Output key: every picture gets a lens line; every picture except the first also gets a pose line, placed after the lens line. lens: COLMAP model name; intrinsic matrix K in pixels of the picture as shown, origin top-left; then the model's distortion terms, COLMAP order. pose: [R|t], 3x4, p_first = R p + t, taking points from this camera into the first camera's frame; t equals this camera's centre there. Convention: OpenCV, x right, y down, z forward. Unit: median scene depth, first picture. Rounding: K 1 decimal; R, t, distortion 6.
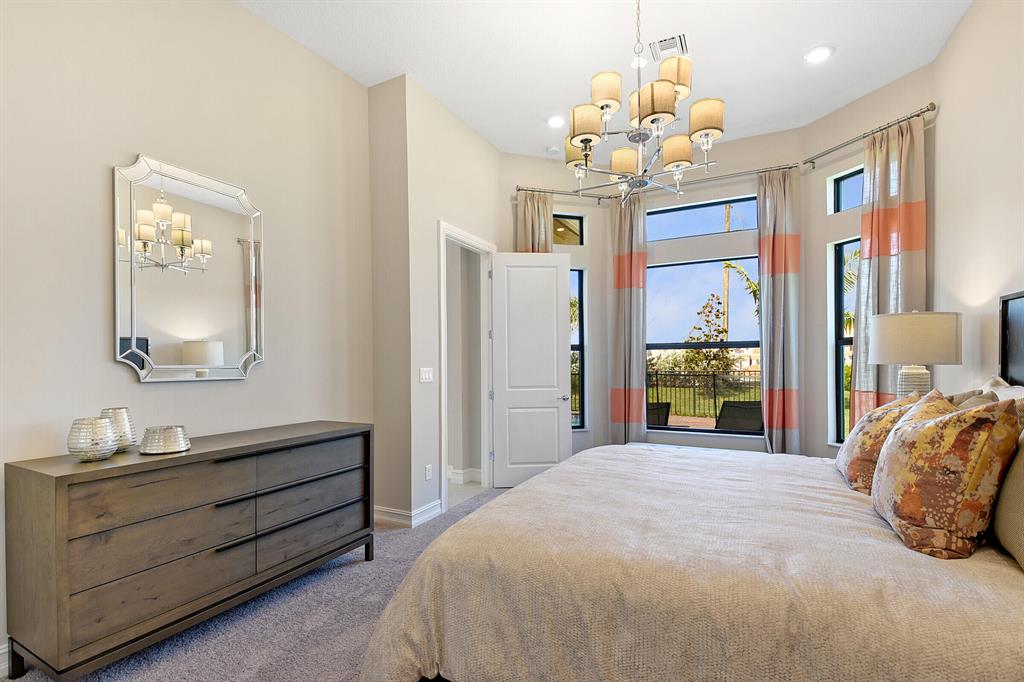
lens RADIAL K [[467.5, 0, 511.2], [0, 467.5, 367.6], [0, 0, 1]] dist [0.002035, -0.019679]
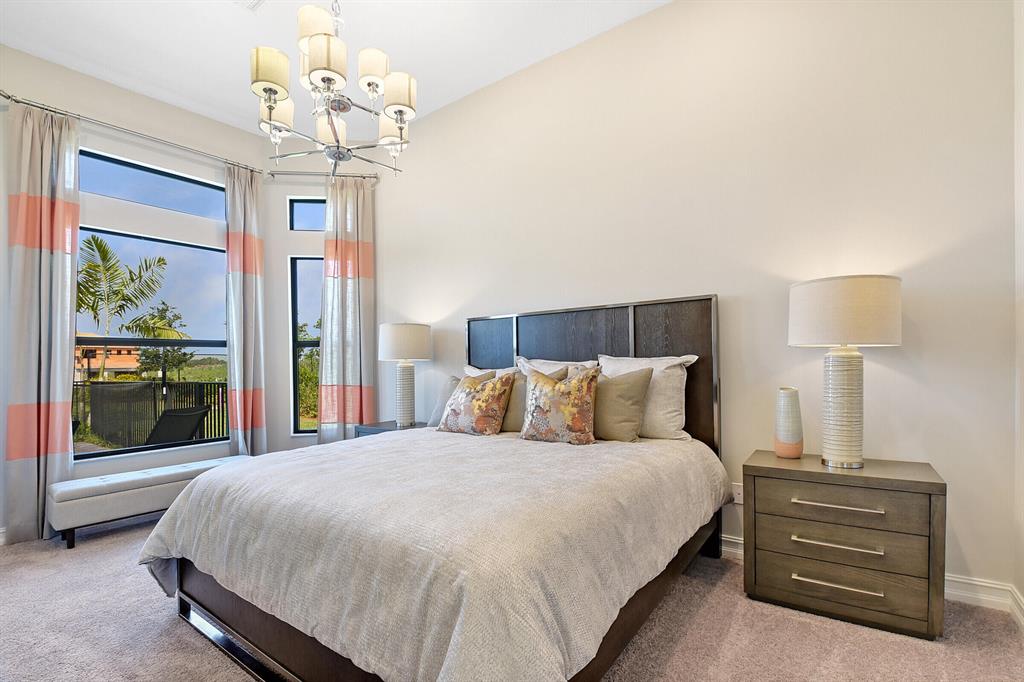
lens RADIAL K [[471.8, 0, 508.7], [0, 471.8, 370.9], [0, 0, 1]] dist [0.000765, -0.020575]
pose [[0.156013, -0.007780, 0.987724, -0.387098], [0.030570, 0.999528, 0.003044, 0.024185], [-0.987282, 0.029720, 0.156177, 0.351322]]
